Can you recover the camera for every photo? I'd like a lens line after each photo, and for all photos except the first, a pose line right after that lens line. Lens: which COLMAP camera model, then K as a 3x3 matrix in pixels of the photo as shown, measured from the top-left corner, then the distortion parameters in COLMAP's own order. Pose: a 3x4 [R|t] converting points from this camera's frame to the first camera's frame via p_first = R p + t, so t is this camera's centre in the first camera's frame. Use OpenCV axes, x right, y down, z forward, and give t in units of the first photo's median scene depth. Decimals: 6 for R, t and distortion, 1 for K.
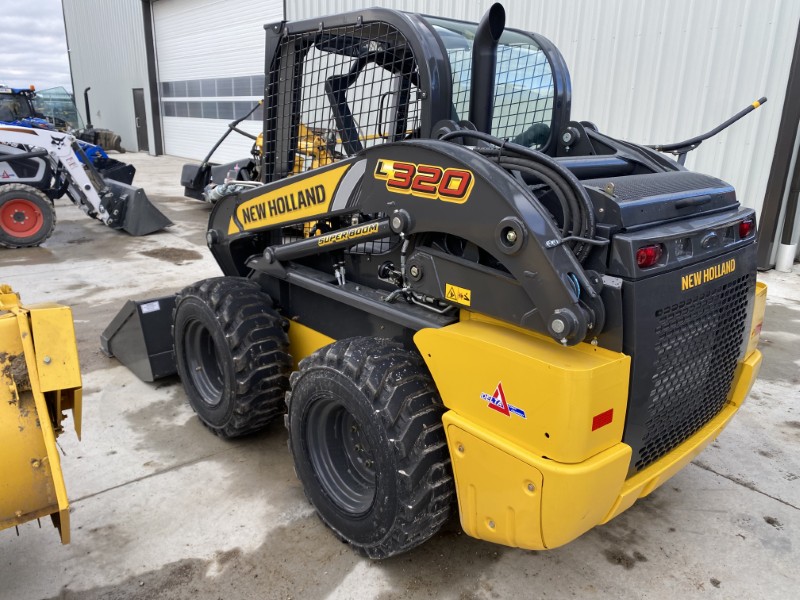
lens RADIAL K [[605.4, 0, 401.8], [0, 605.4, 295.6], [0, 0, 1]] dist [0.032669, 0.004110]
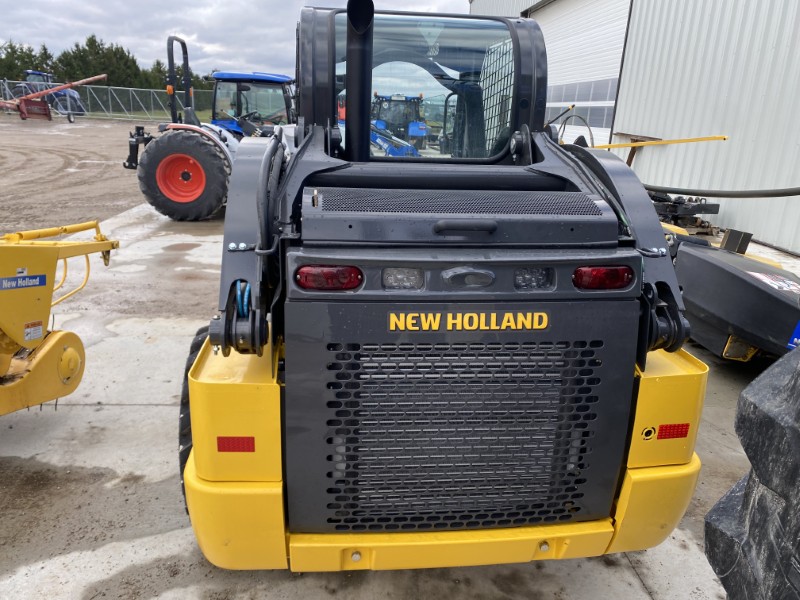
lens RADIAL K [[605.4, 0, 399.3], [0, 605.4, 303.9], [0, 0, 1]] dist [0.032669, 0.004110]
pose [[0.814208, 0.191478, -0.548089, 0.718669], [-0.191018, 0.979839, 0.058547, -0.072162], [0.548249, 0.057025, 0.834368, 0.277932]]
